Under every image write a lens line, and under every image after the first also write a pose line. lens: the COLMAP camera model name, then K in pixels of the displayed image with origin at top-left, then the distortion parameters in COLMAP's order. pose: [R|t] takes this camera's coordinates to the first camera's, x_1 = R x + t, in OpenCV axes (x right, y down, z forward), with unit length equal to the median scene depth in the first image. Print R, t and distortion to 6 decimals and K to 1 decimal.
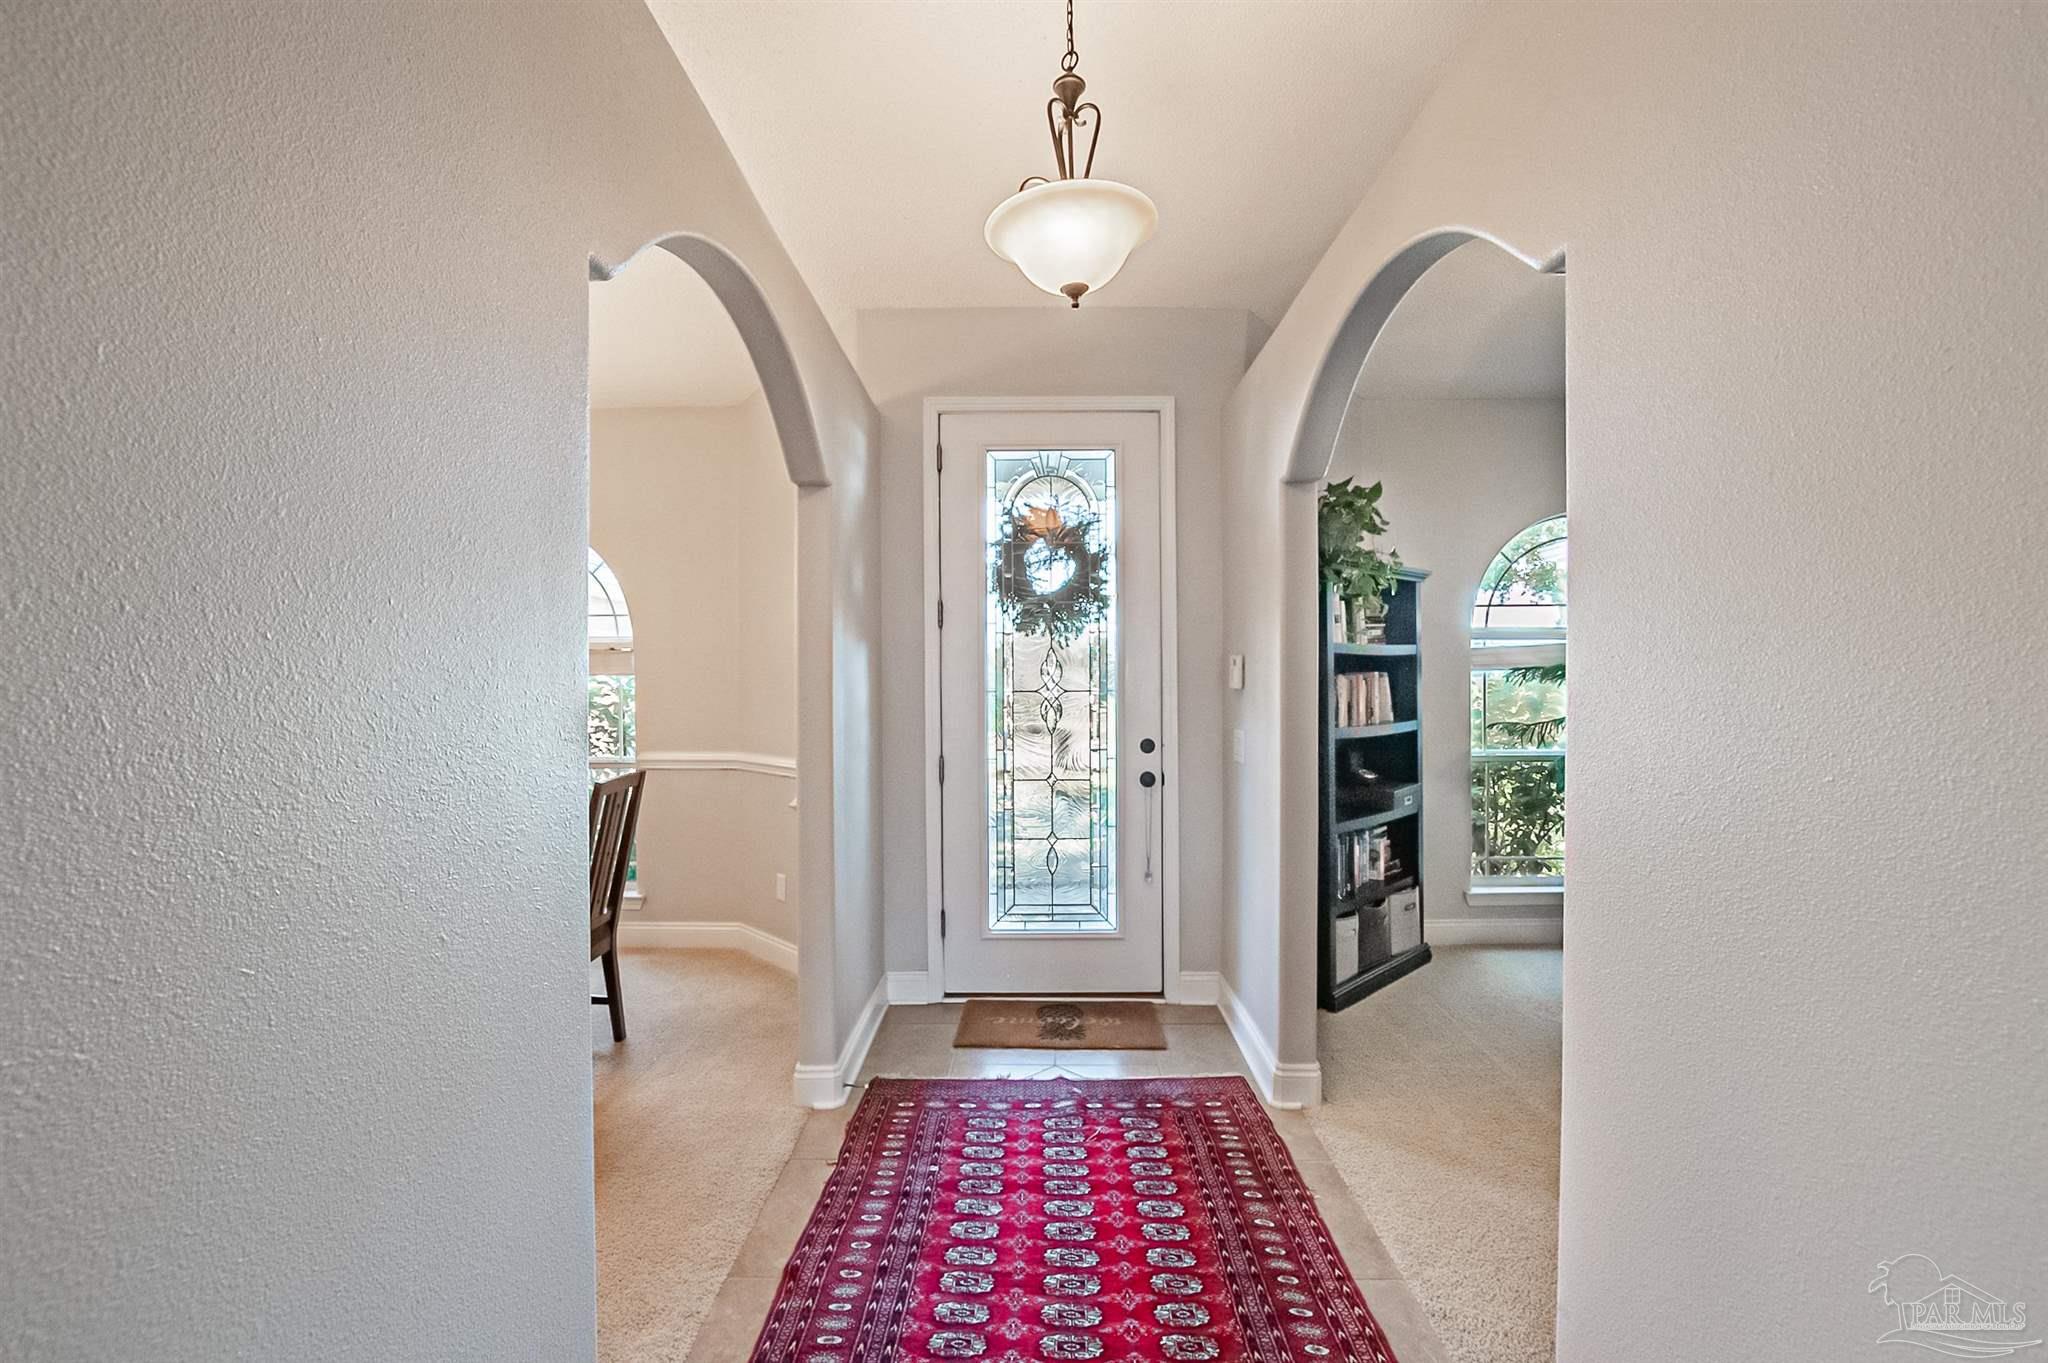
lens RADIAL K [[901.3, 0, 1025.0], [0, 901.3, 704.2], [0, 0, 1]] dist [-0.000058, -0.015002]
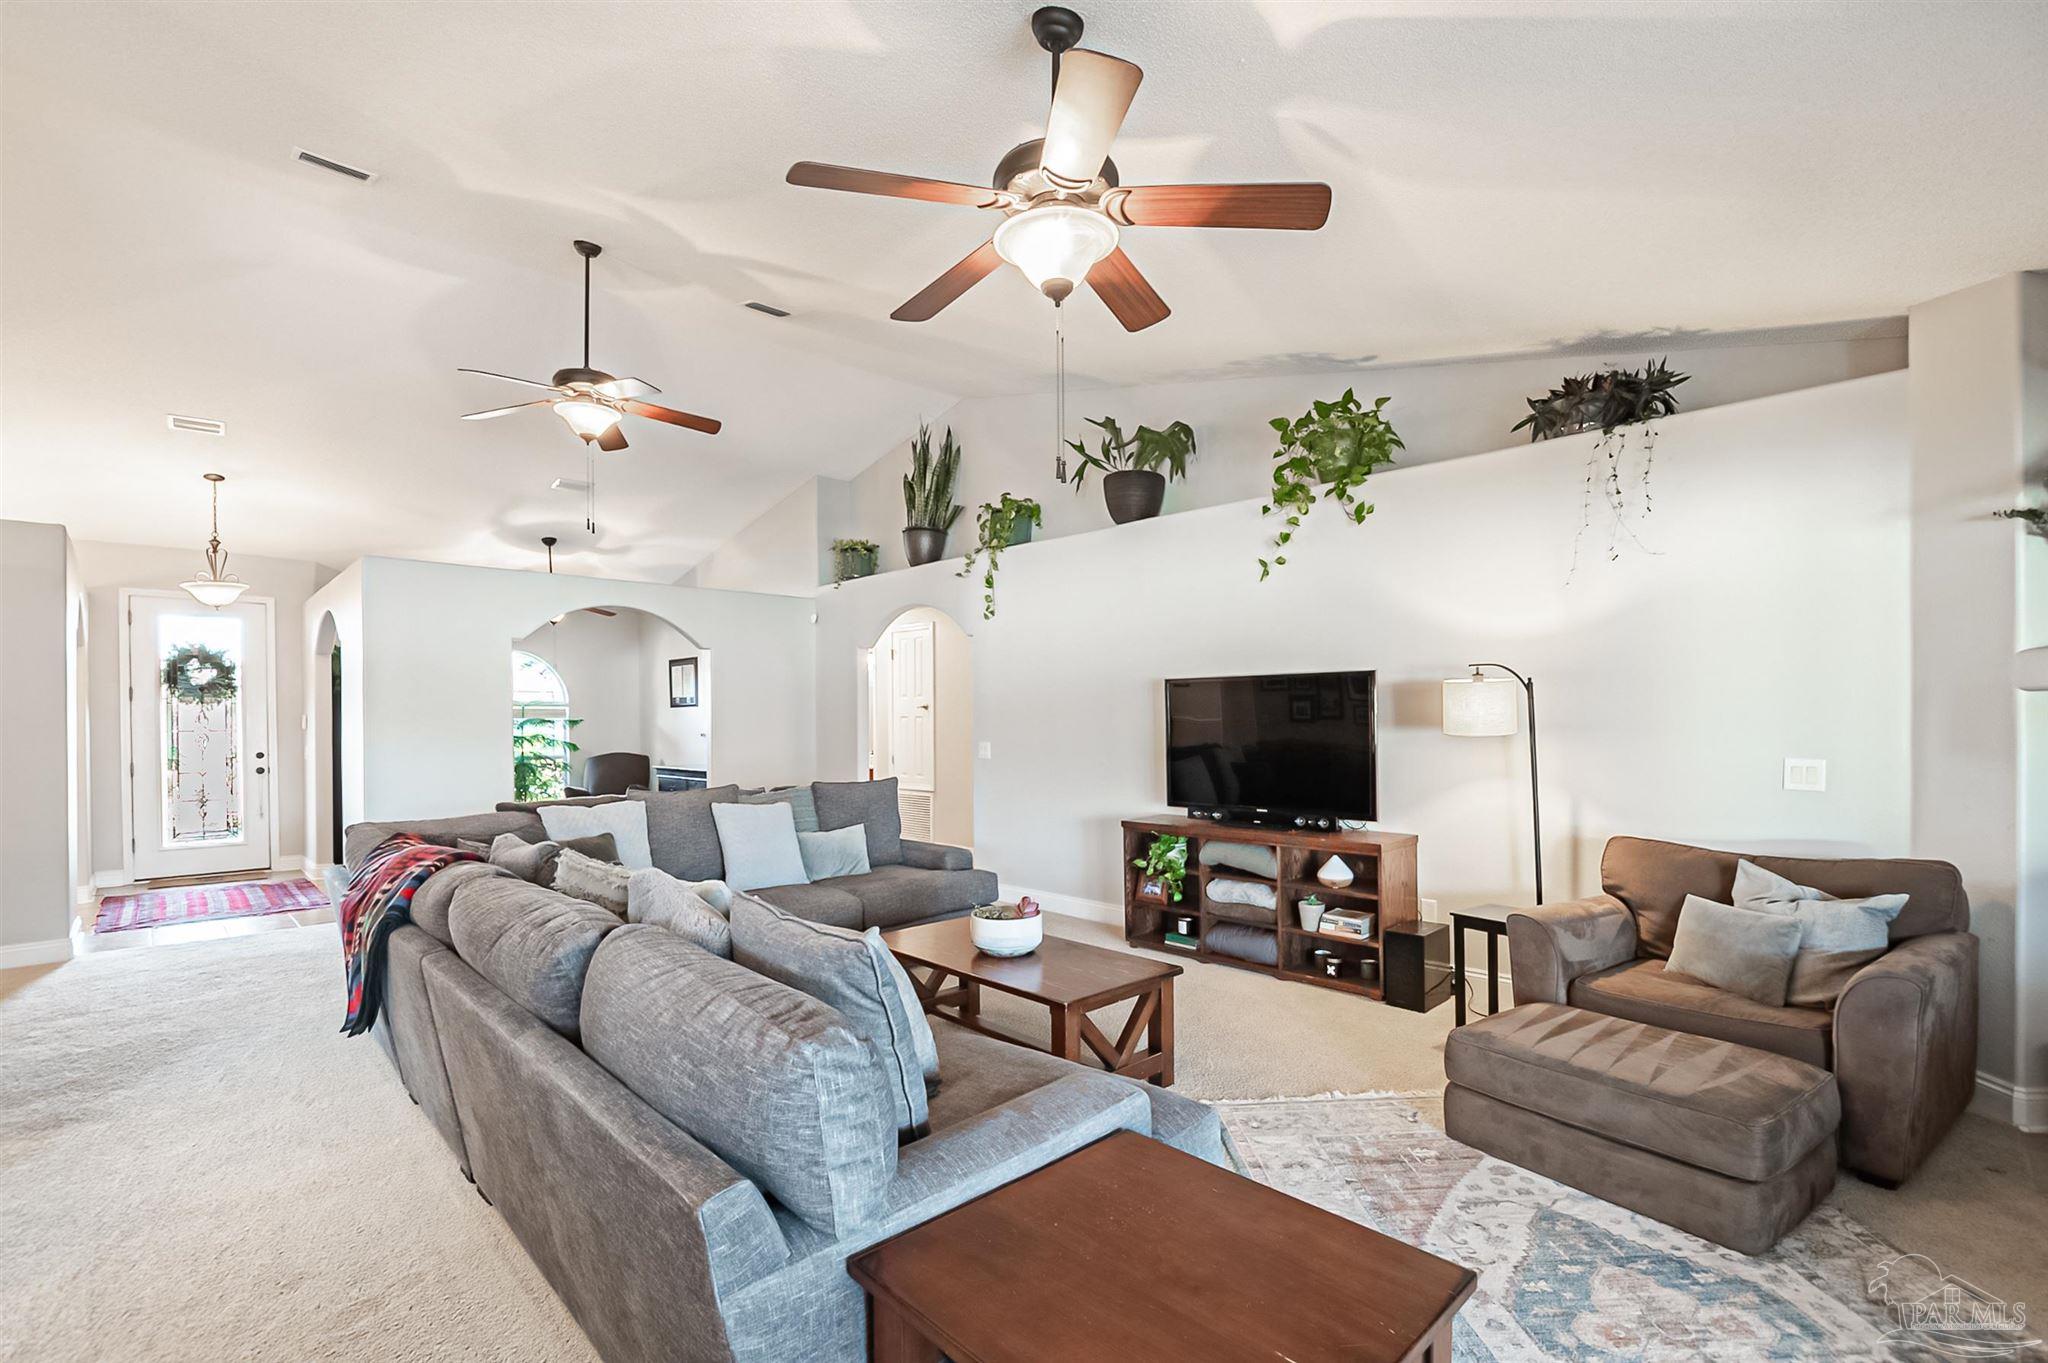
lens RADIAL K [[901.3, 0, 1025.0], [0, 901.3, 704.2], [0, 0, 1]] dist [-0.000058, -0.015002]
pose [[0.700002, -0.007302, 0.714104, -0.110285], [0.031760, 0.999277, -0.020914, 0.024581], [-0.713435, 0.037319, 0.699727, -1.790314]]
